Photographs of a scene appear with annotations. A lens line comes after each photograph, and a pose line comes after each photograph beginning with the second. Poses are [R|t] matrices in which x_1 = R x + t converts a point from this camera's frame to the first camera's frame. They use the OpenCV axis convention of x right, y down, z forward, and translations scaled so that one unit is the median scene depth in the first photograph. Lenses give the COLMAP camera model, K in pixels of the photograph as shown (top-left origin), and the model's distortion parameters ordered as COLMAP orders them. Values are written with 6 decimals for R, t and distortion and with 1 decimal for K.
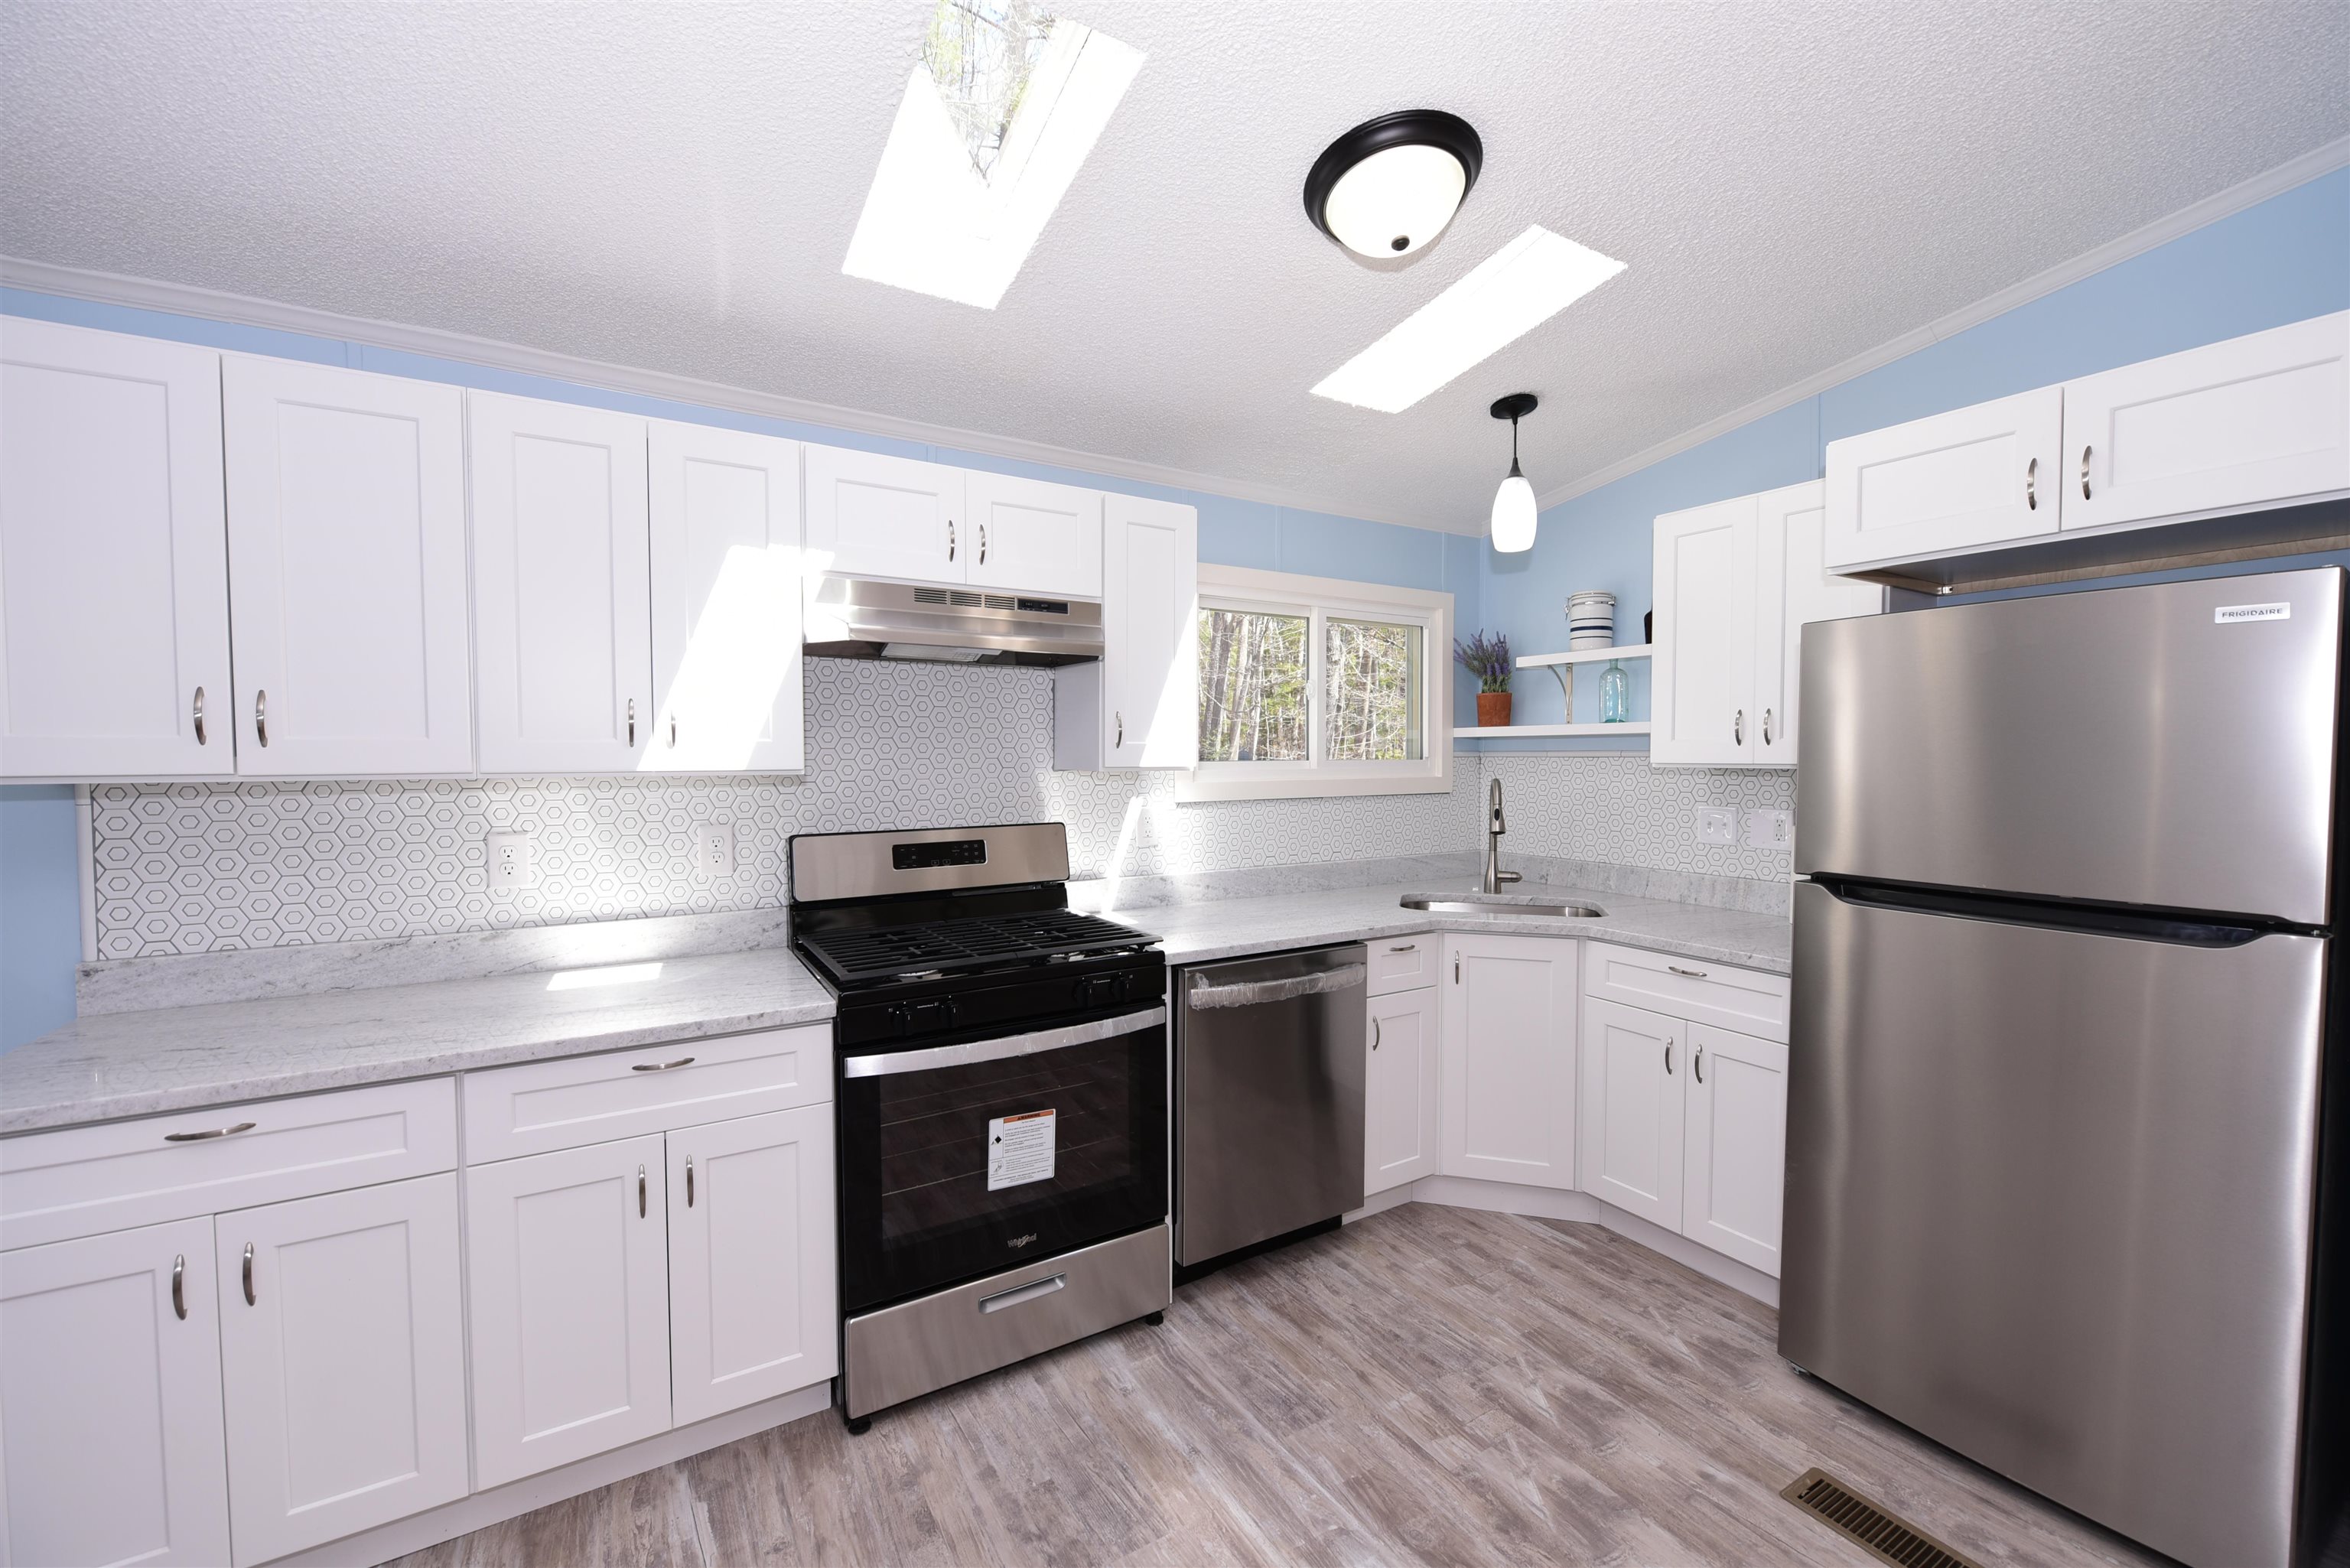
lens RADIAL K [[930.6, 0, 1183.3], [0, 930.6, 784.6], [0, 0, 1]] dist [-0.006341, -0.001075]
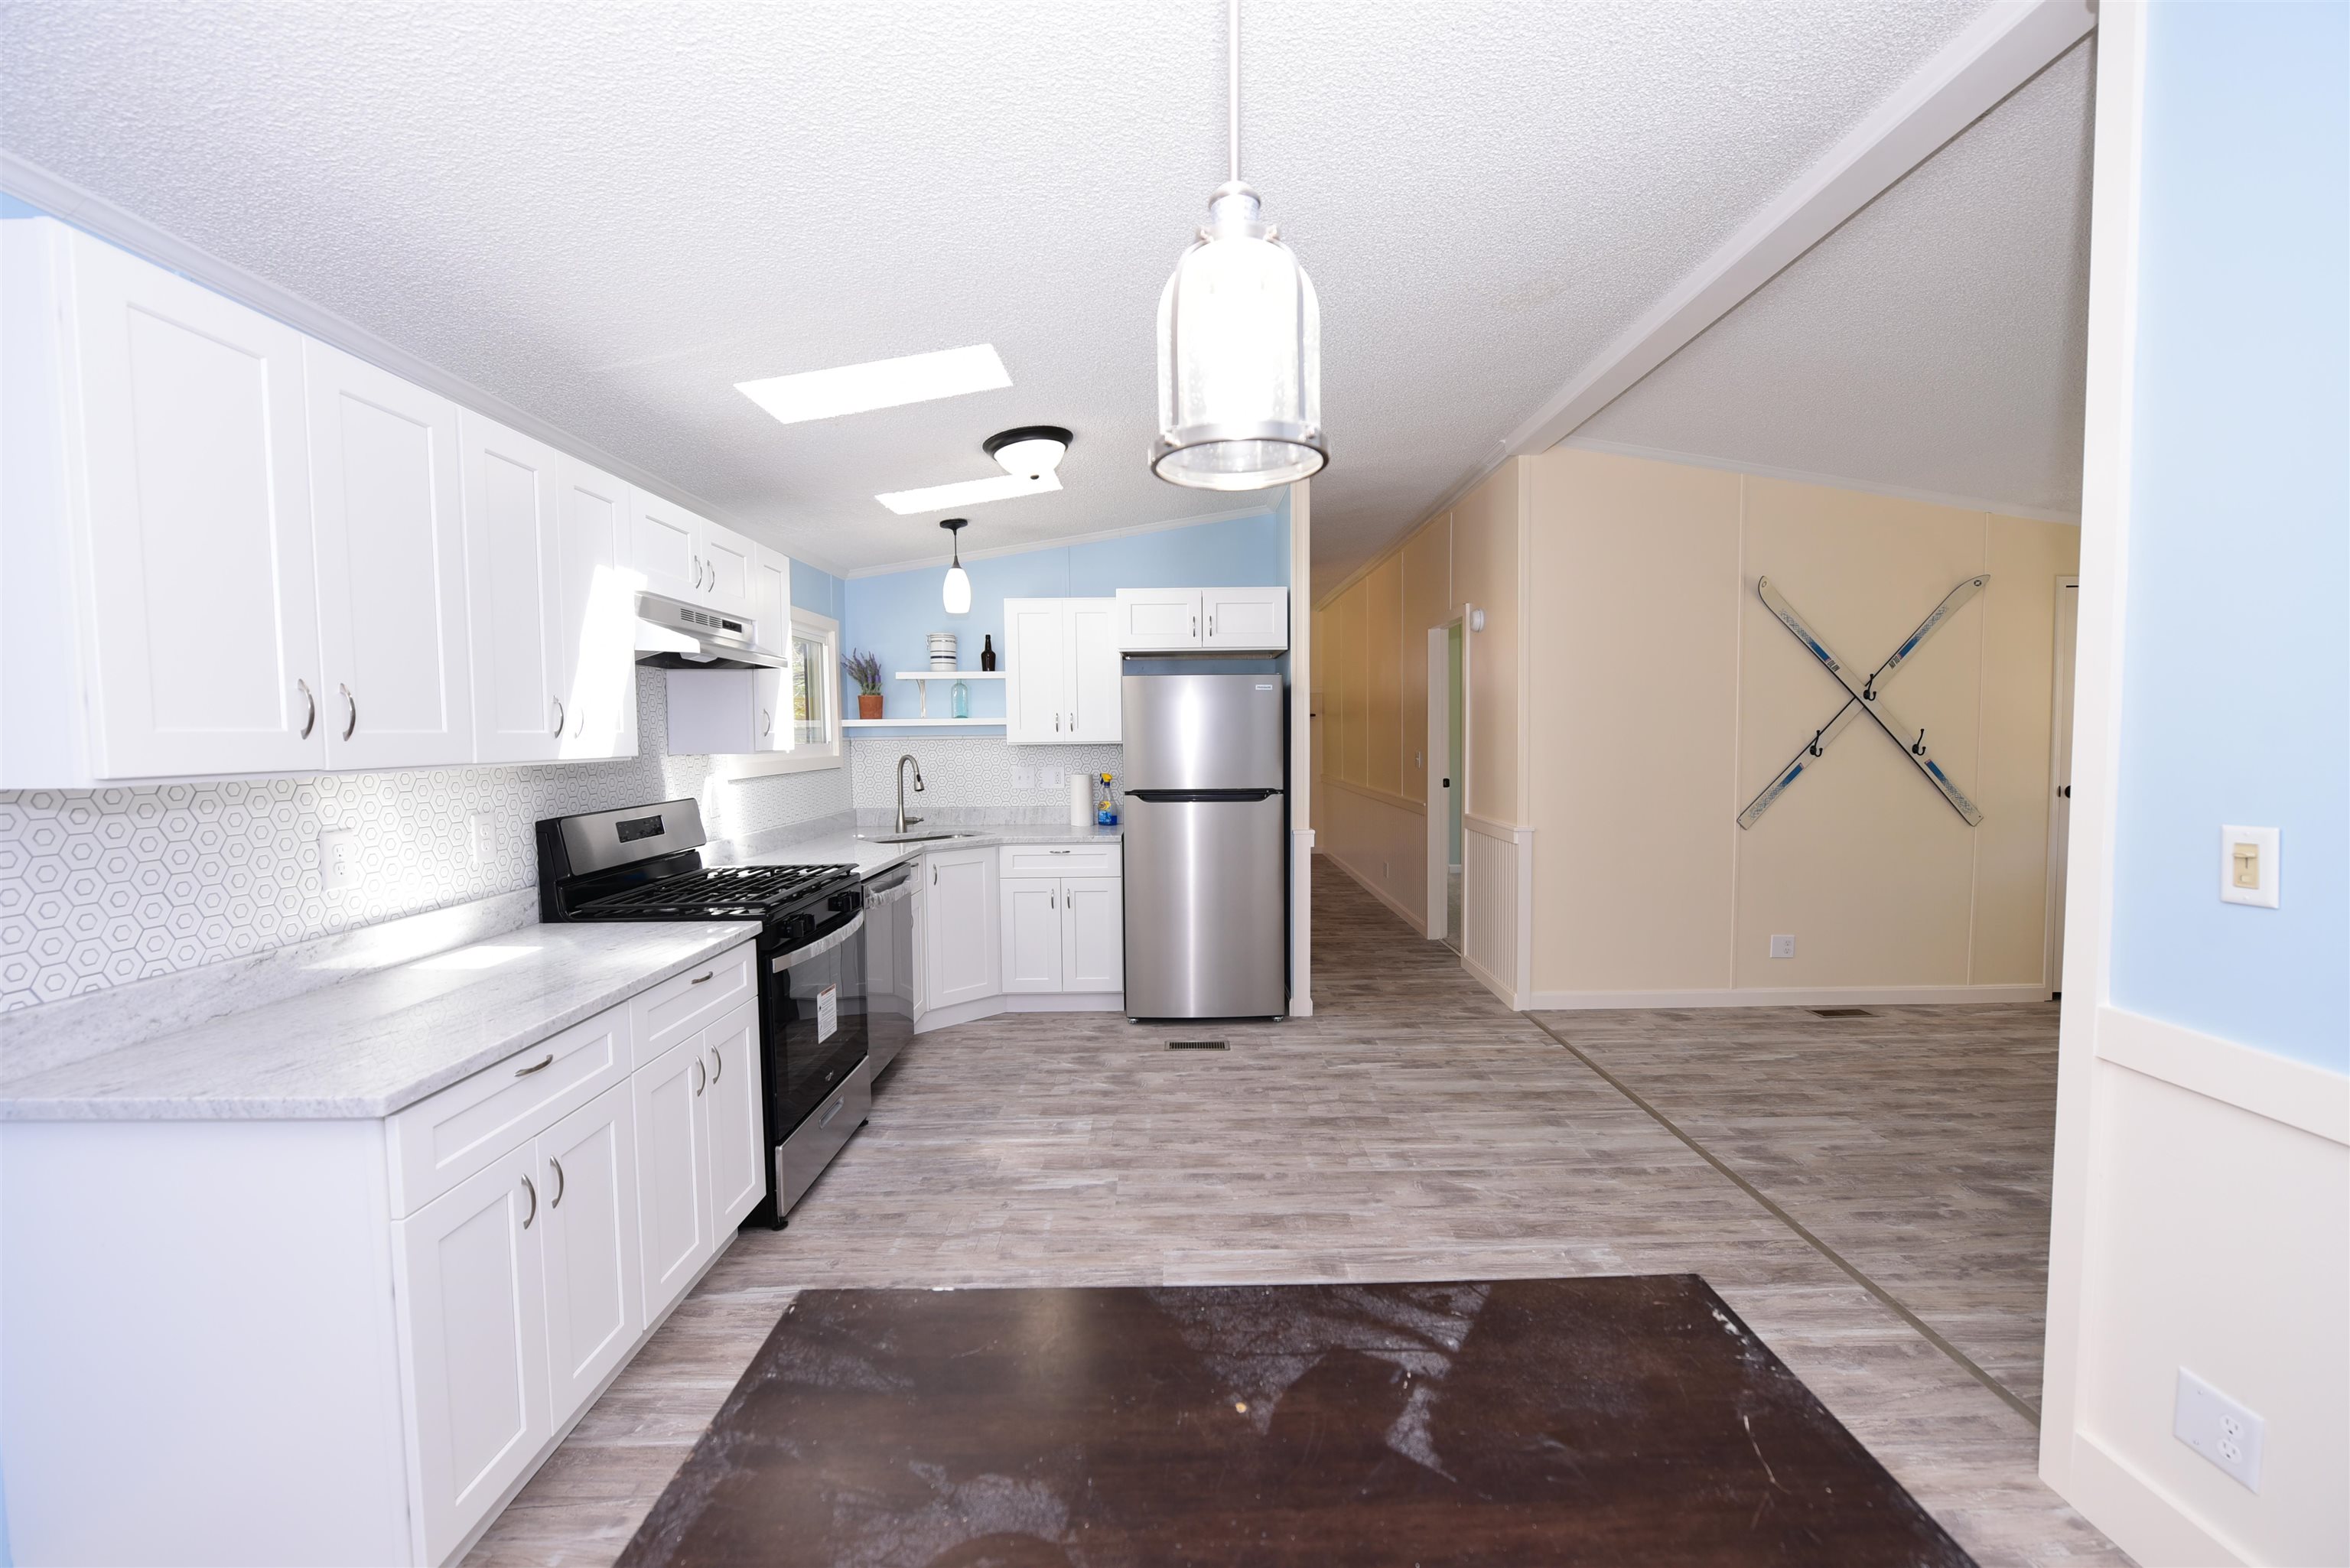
lens RADIAL K [[930.6, 0, 1183.3], [0, 930.6, 784.6], [0, 0, 1]] dist [-0.006341, -0.001075]
pose [[0.513175, -0.052133, 0.856699, -1.064974], [0.038208, 0.998552, 0.037878, 0.002032], [-0.857433, 0.013295, 0.514423, -0.217788]]
